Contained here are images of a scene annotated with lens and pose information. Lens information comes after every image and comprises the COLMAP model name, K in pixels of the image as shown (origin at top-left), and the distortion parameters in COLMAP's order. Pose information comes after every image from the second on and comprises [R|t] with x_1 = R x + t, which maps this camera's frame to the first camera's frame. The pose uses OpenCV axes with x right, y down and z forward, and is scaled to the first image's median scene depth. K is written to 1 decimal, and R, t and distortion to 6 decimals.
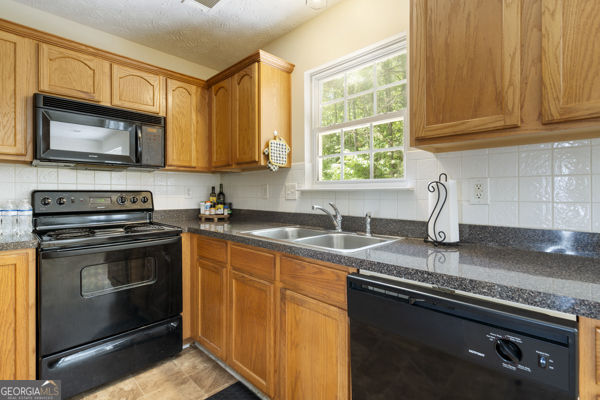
lens RADIAL K [[279.5, 0, 305.2], [0, 279.5, 195.6], [0, 0, 1]] dist [-0.007537, 0.000976]
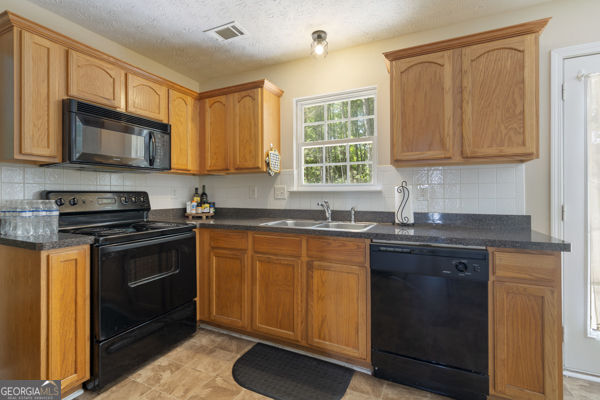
lens RADIAL K [[279.5, 0, 301.2], [0, 279.5, 195.1], [0, 0, 1]] dist [-0.007537, 0.000976]
pose [[0.947435, -0.002583, 0.319939, -0.416458], [0.003682, 0.999989, -0.002830, 0.002234], [-0.319928, 0.003859, 0.947434, -0.238772]]
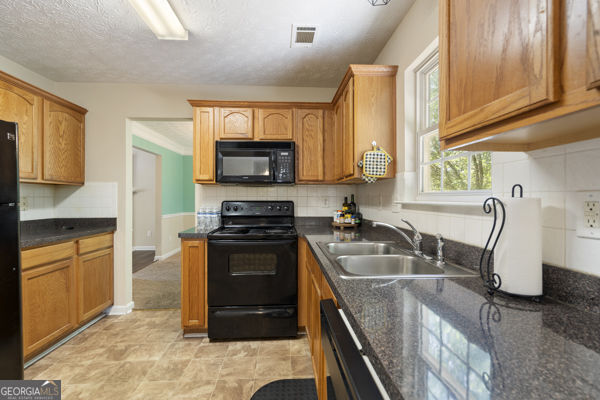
lens RADIAL K [[279.5, 0, 304.0], [0, 279.5, 200.6], [0, 0, 1]] dist [-0.007537, 0.000976]
pose [[0.731423, 0.007781, -0.681880, 0.414351], [-0.008699, 0.999960, 0.002079, -0.028112], [0.681869, 0.004411, 0.731461, 0.142889]]
